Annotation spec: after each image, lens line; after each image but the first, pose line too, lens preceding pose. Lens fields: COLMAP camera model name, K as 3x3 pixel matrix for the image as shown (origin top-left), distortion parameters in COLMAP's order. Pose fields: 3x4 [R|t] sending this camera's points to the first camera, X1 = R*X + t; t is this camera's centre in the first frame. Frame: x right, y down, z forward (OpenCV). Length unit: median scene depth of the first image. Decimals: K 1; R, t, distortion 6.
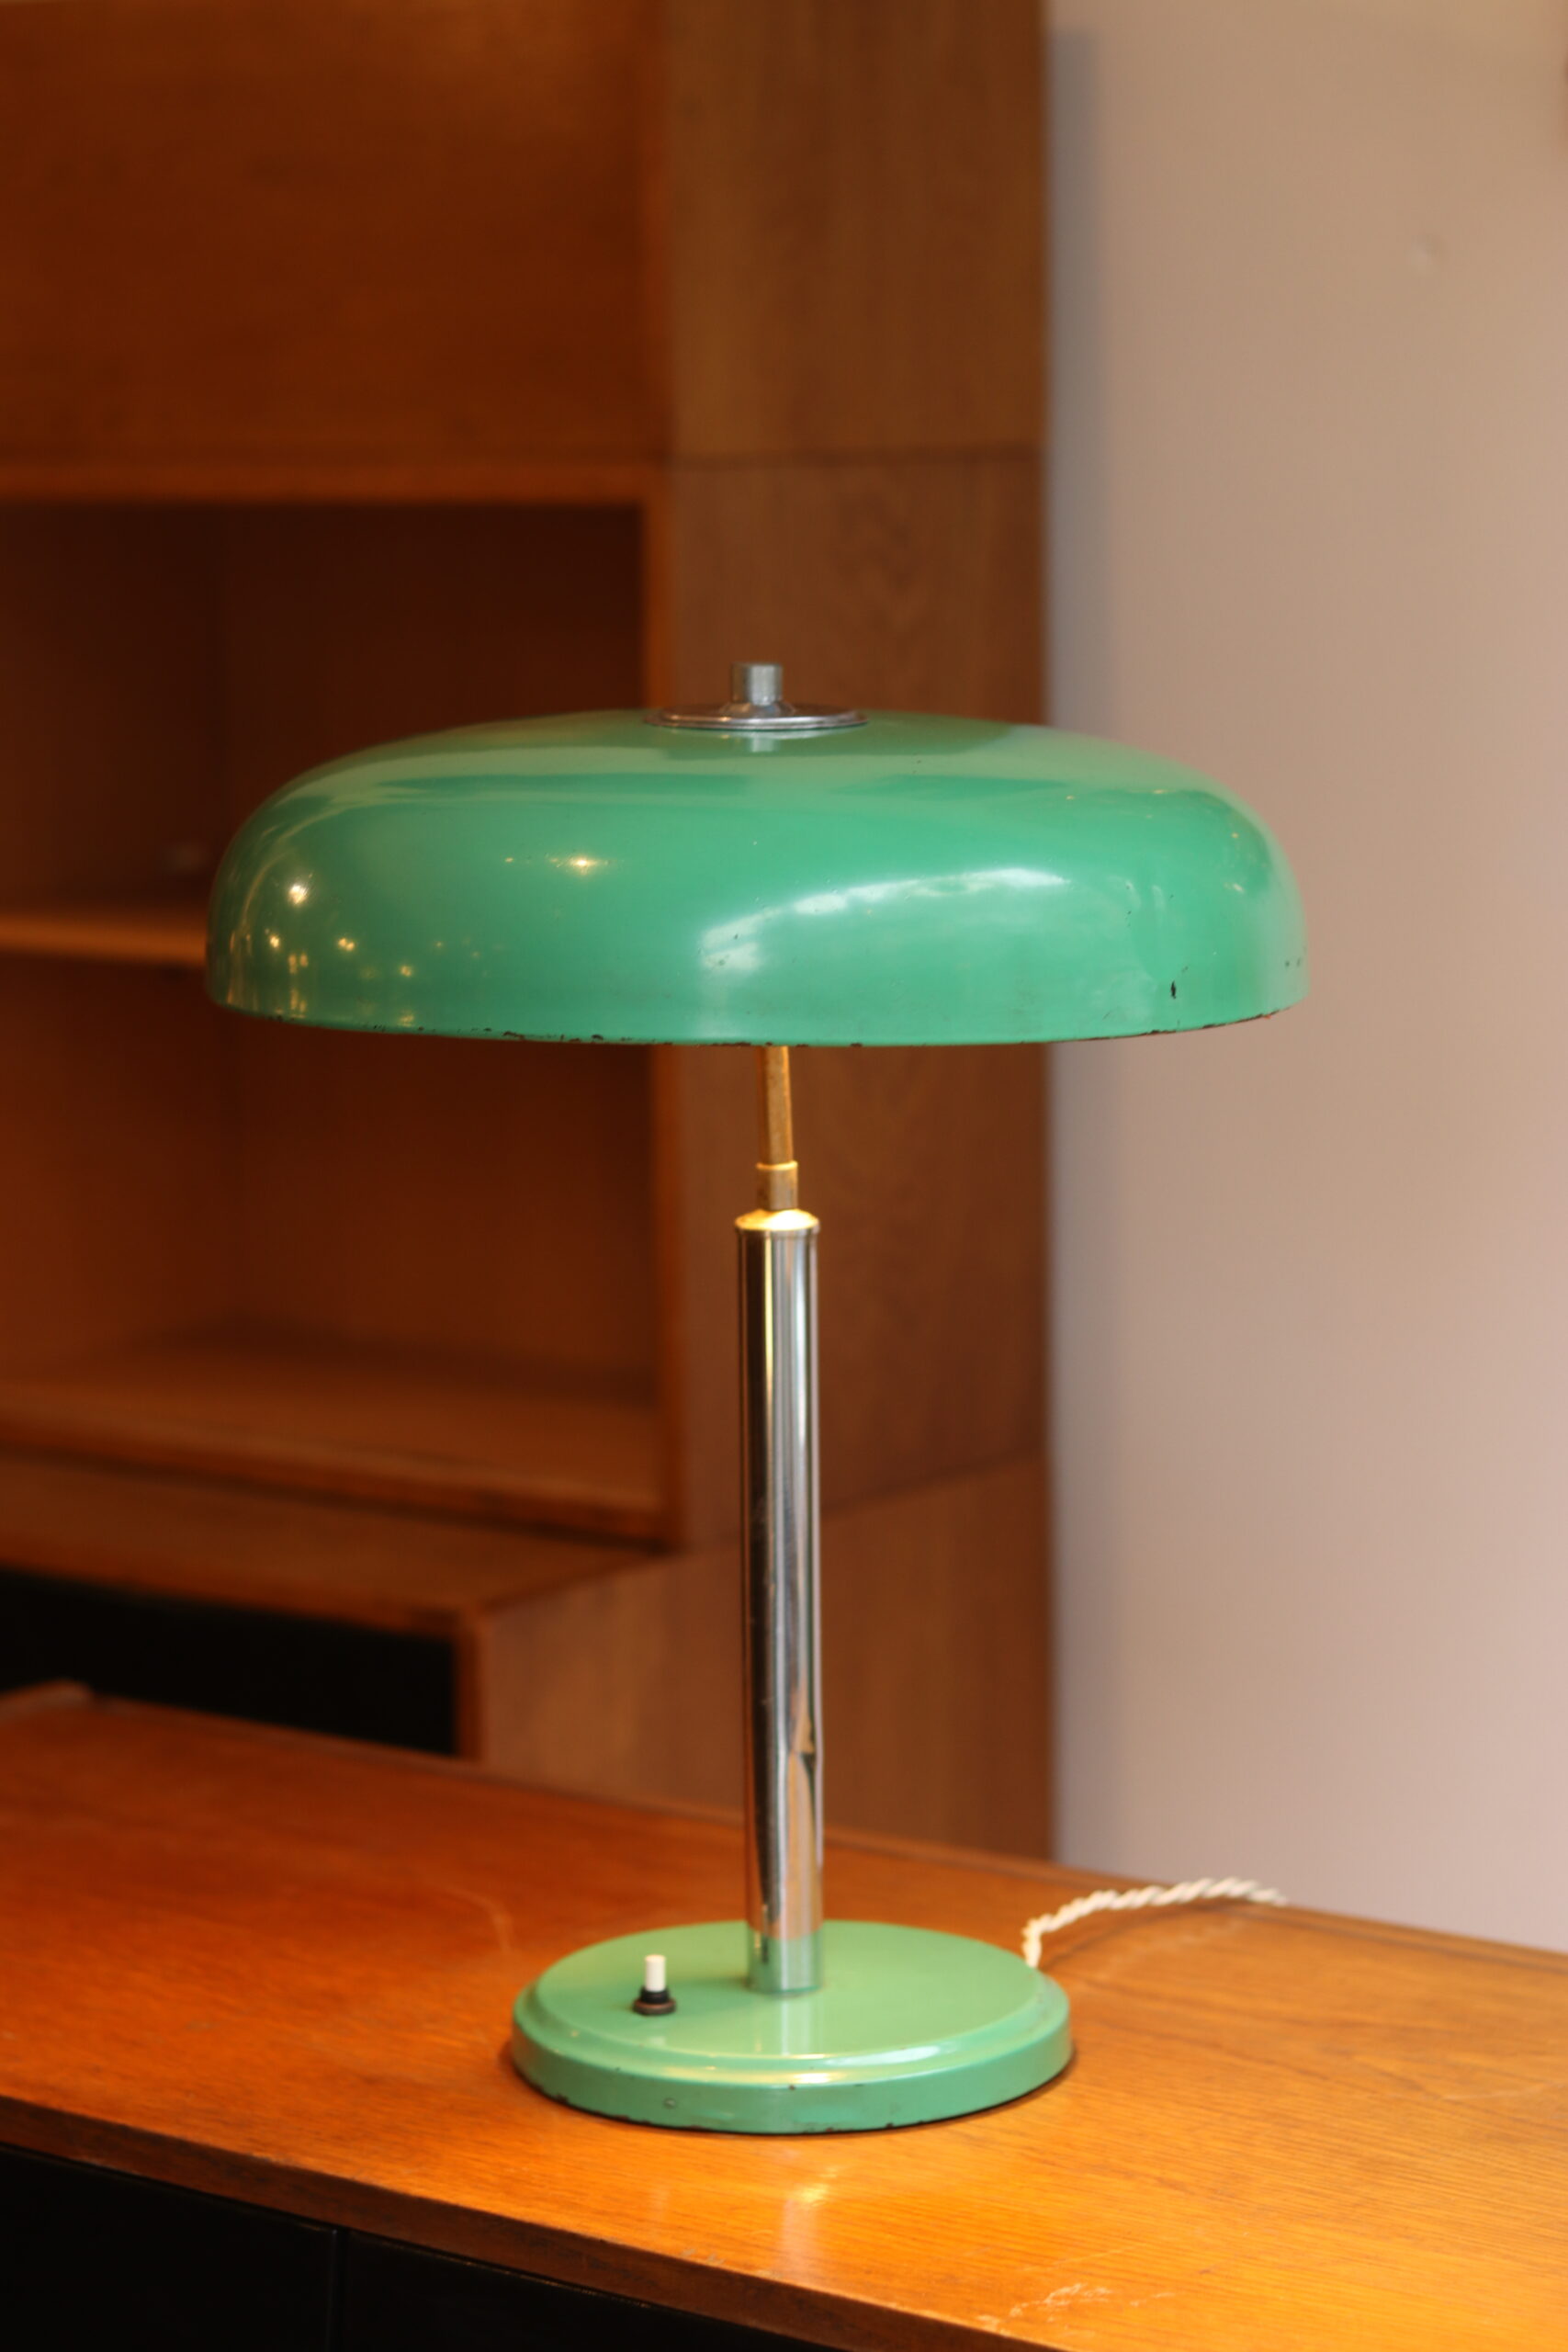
lens RADIAL K [[5582.5, 0, 784.0], [0, 5582.5, 1176.0], [0, 0, 1]] dist [0.920436, -15.144174]
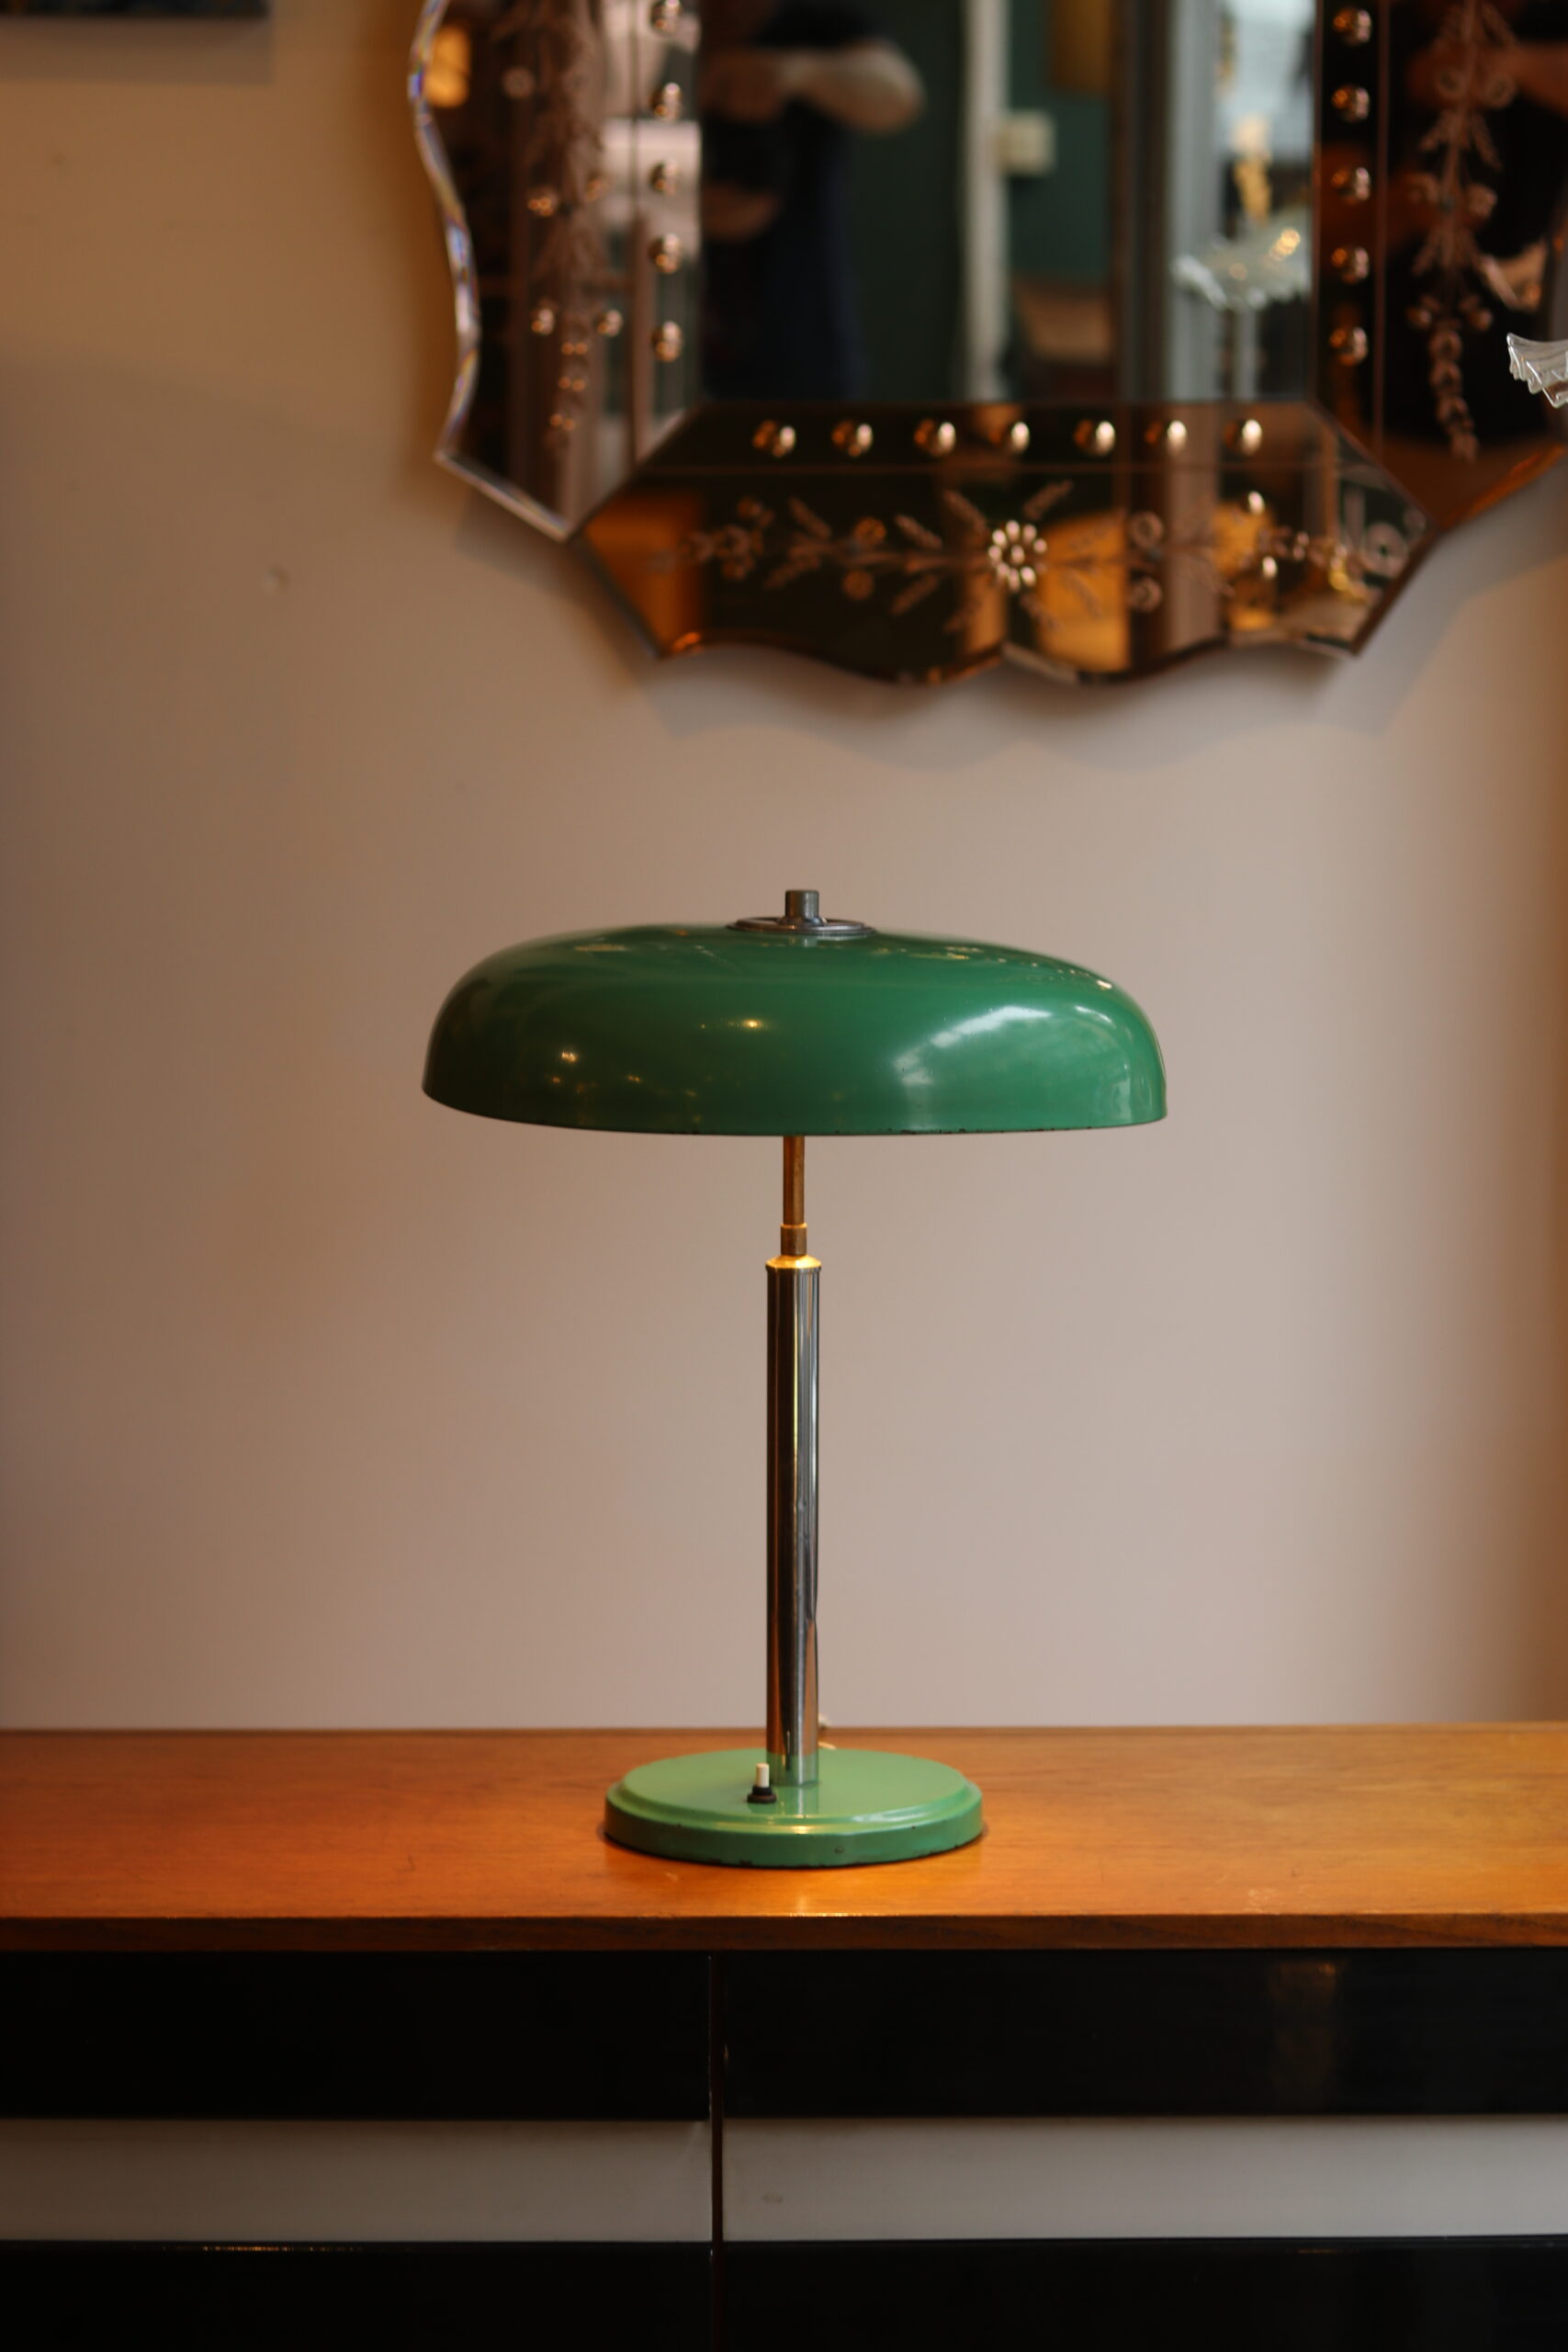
lens RADIAL K [[5626.5, 0, 784.0], [0, 5626.5, 1176.0], [0, 0, 1]] dist [-0.261013, 0.121665]
pose [[0.785501, -0.047764, 0.617015, -0.931460], [0.071793, 0.997319, -0.014193, 0.006656], [-0.614682, 0.055446, 0.786824, -0.162658]]
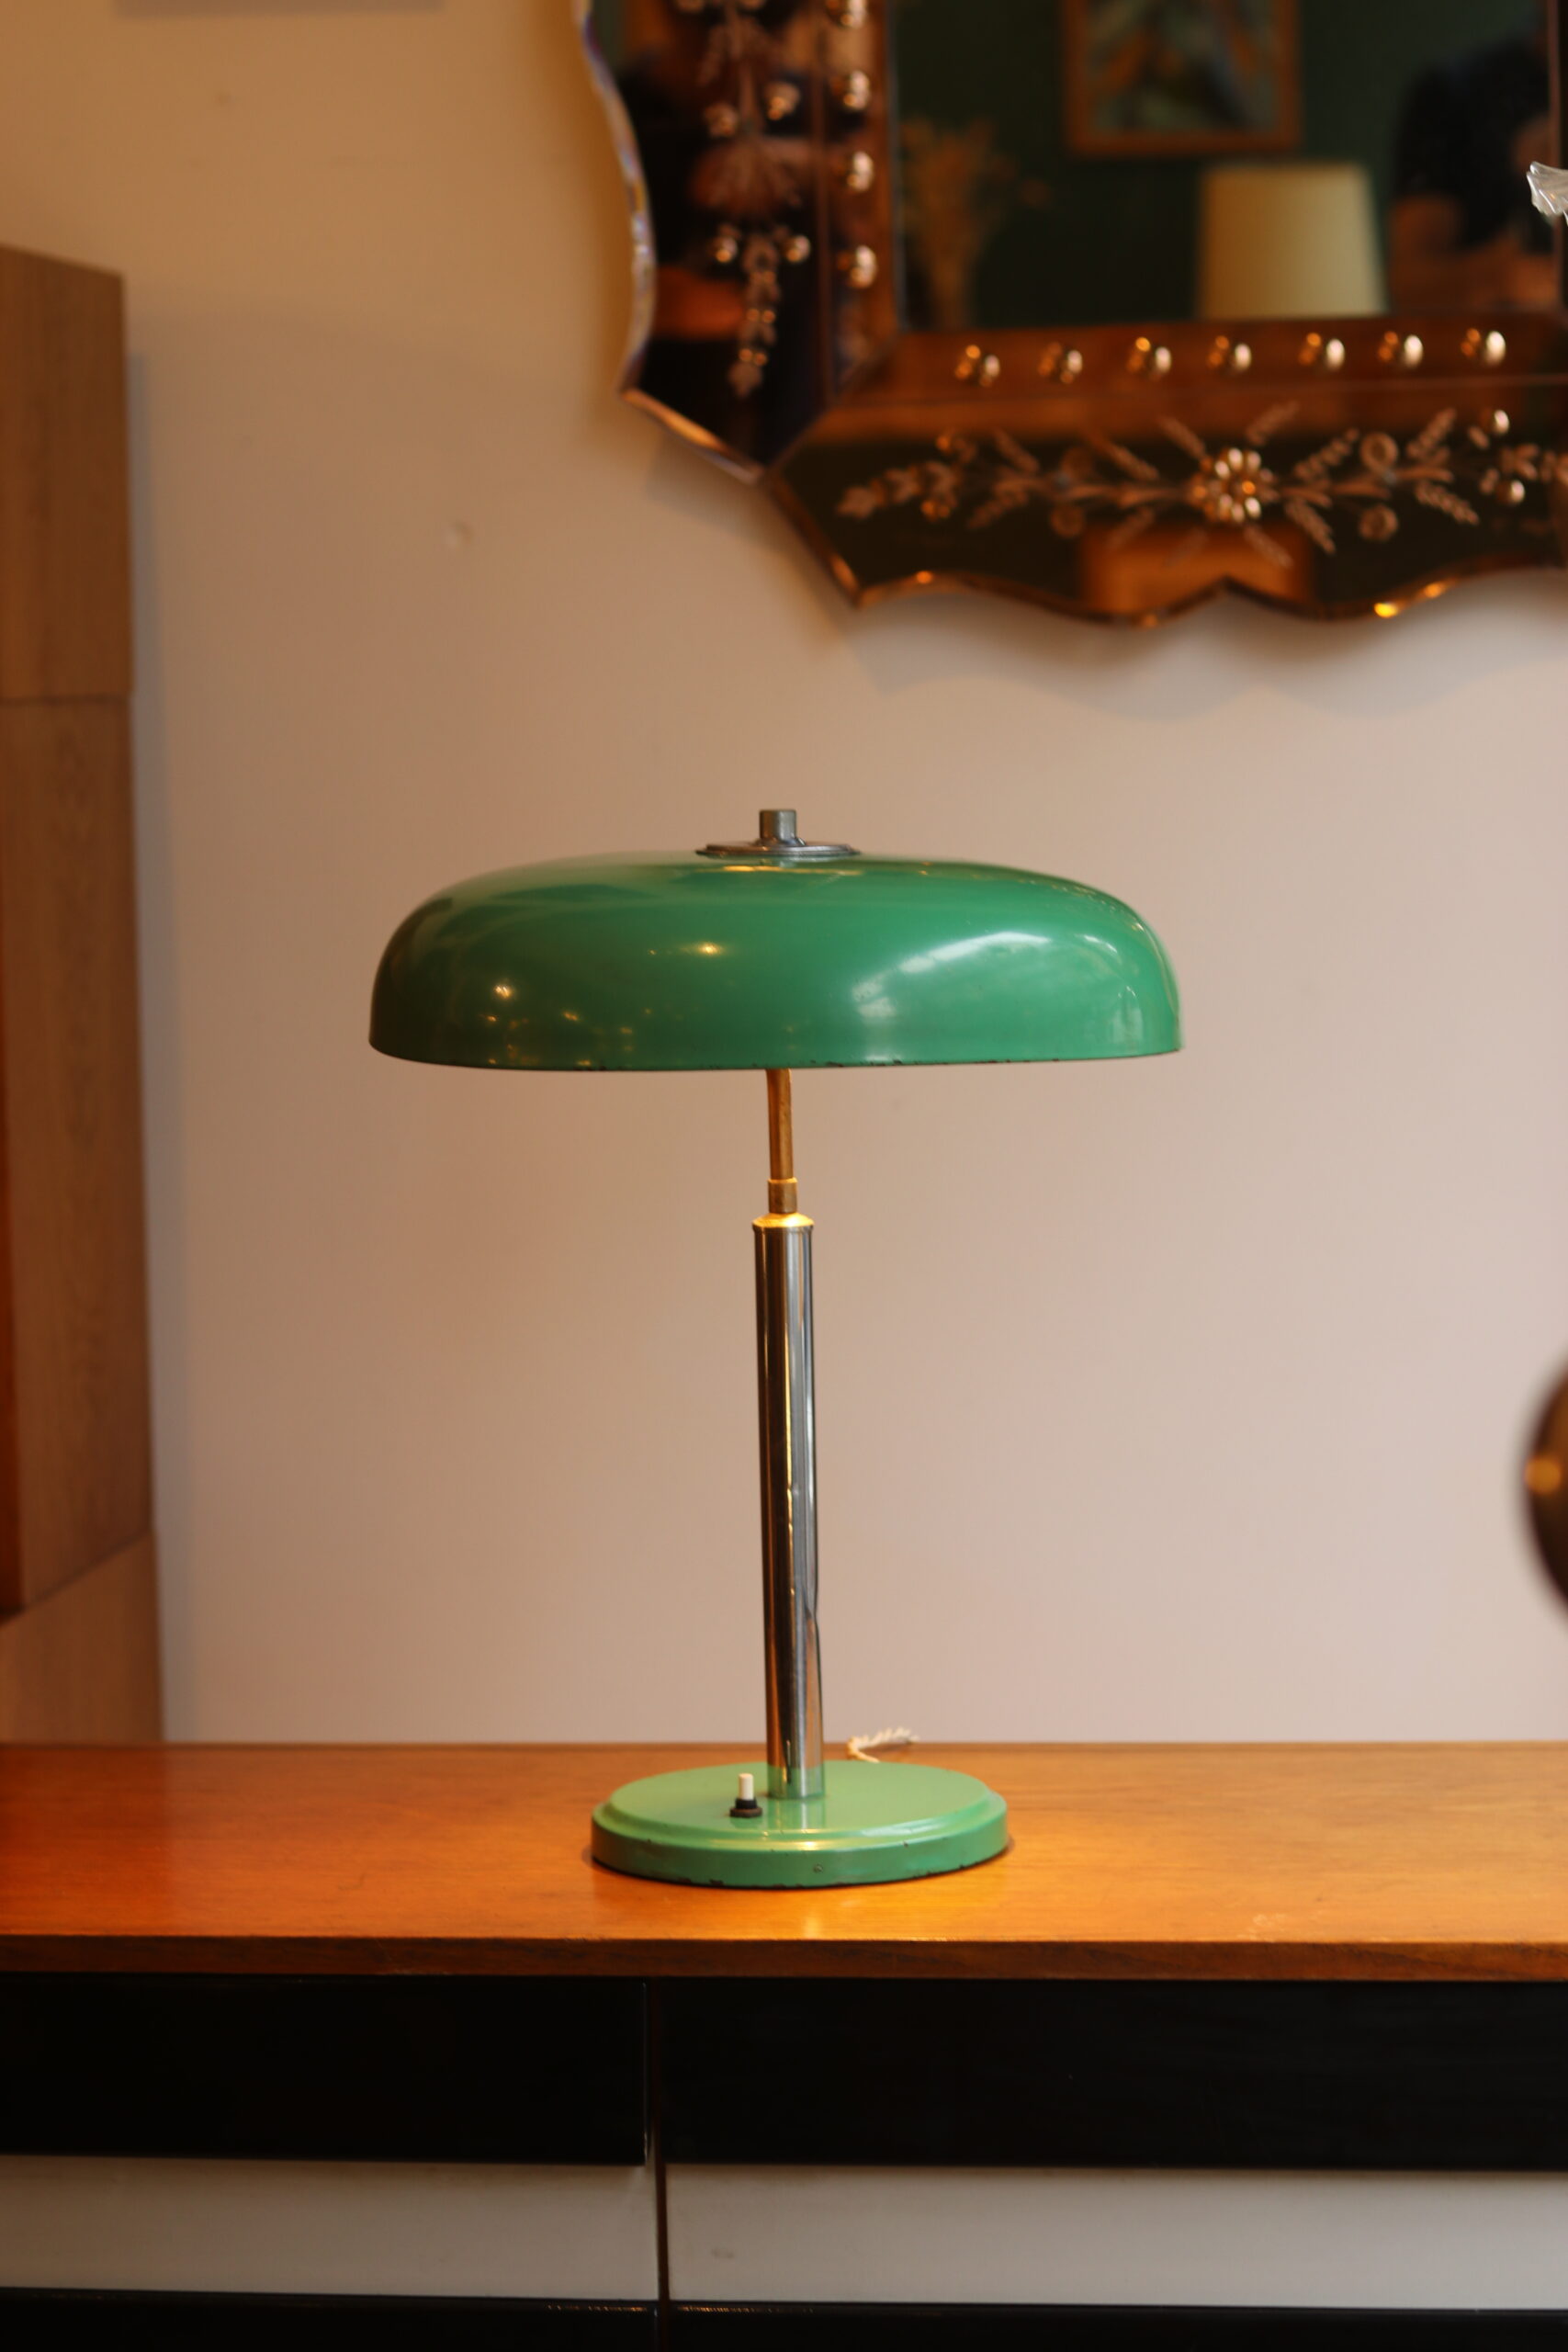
lens RADIAL K [[5626.5, 0, 784.0], [0, 5626.5, 1176.0], [0, 0, 1]] dist [-0.261013, 0.121665]
pose [[0.869163, -0.049020, 0.492090, -0.672712], [0.079123, 0.996041, -0.040531, 0.052946], [-0.488155, 0.074164, 0.869600, -0.166187]]
